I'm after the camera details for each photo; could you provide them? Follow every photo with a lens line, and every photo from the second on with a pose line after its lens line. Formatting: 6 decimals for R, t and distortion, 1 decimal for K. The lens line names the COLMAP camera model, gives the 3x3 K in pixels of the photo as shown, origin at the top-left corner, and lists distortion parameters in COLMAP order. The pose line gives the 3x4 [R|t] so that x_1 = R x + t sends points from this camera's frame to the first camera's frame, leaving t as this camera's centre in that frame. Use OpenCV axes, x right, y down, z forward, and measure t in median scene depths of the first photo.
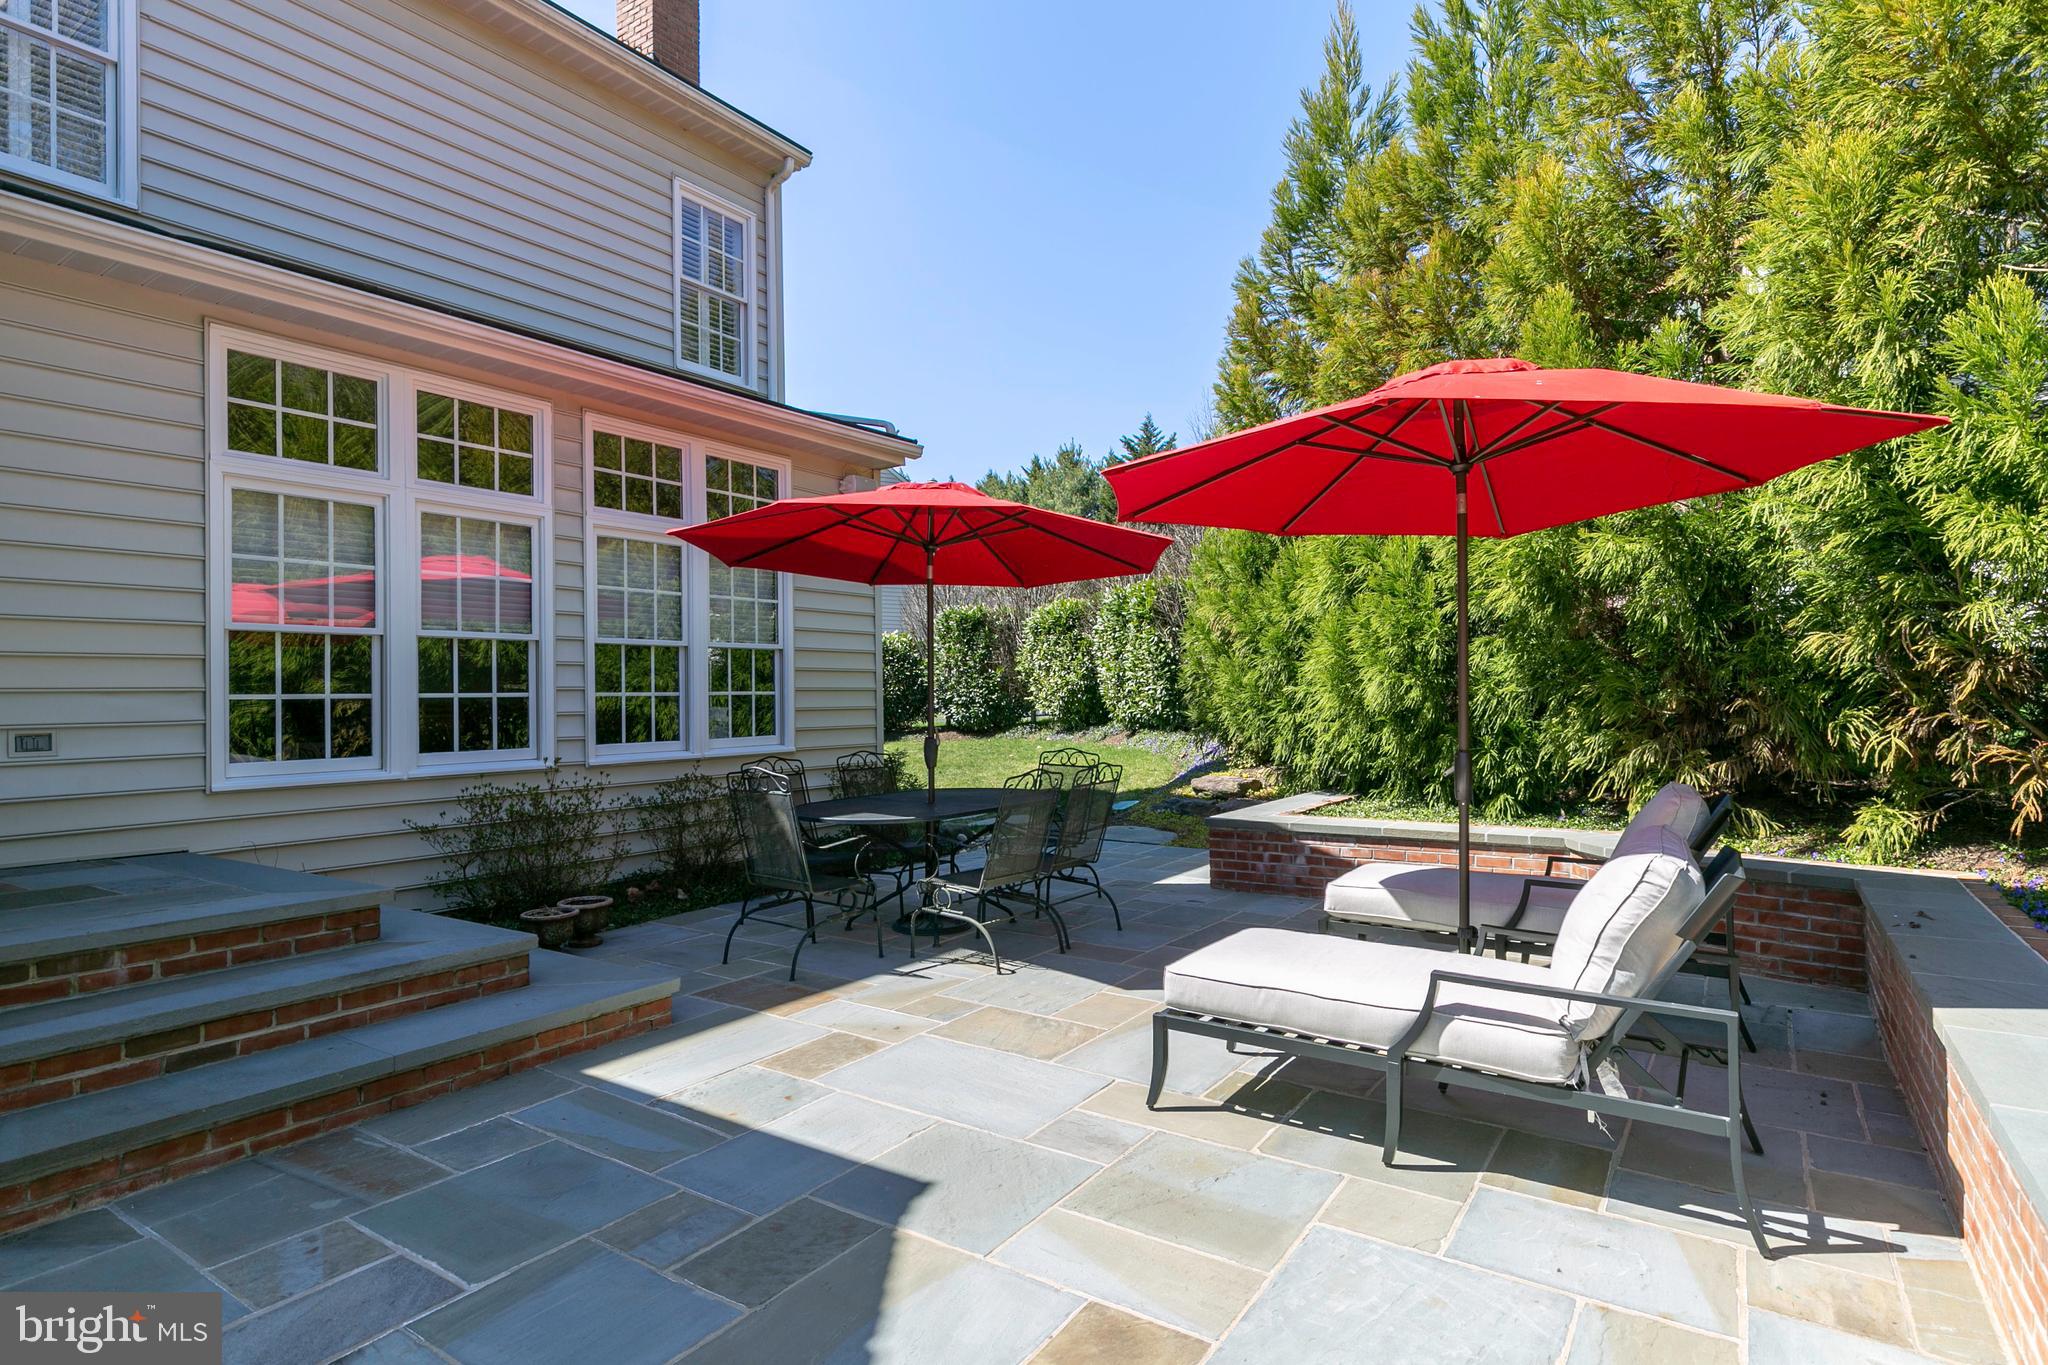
lens RADIAL K [[1079.4, 0, 994.1], [0, 1079.4, 688.3], [0, 0, 1]] dist [0.003067, -0.000485]
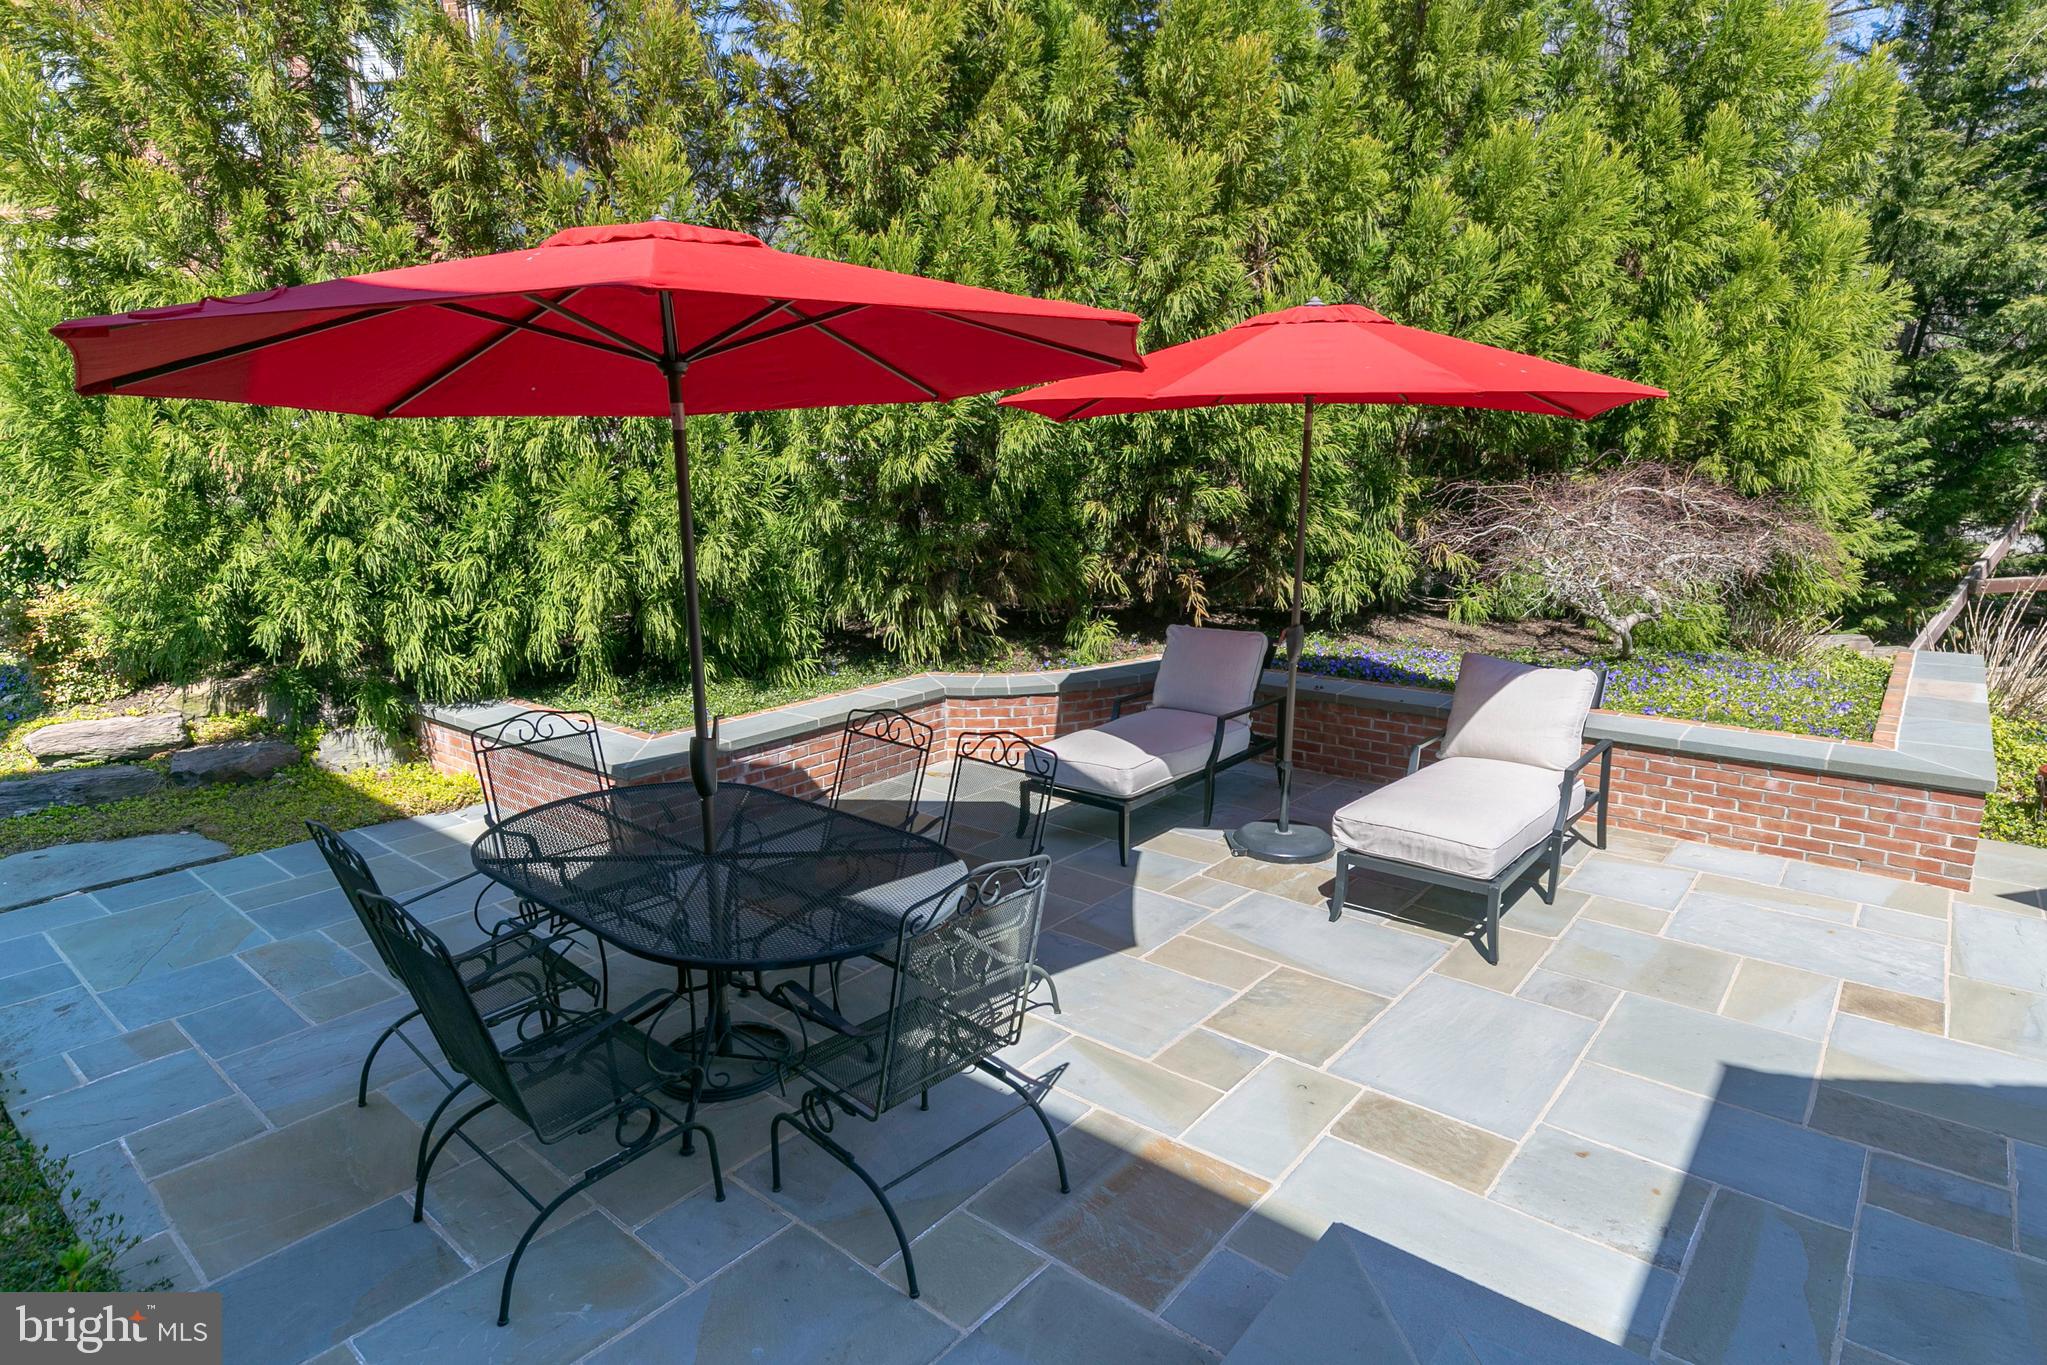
lens RADIAL K [[1111.3, 0, 1023.5], [0, 1111.3, 682.5], [0, 0, 1]] dist [-0.003208, -0.001094]
pose [[0.077171, -0.202874, 0.976159, -1.060130], [0.000297, 0.979084, 0.203458, -0.177350], [-0.997018, -0.015411, 0.075618, 1.452265]]
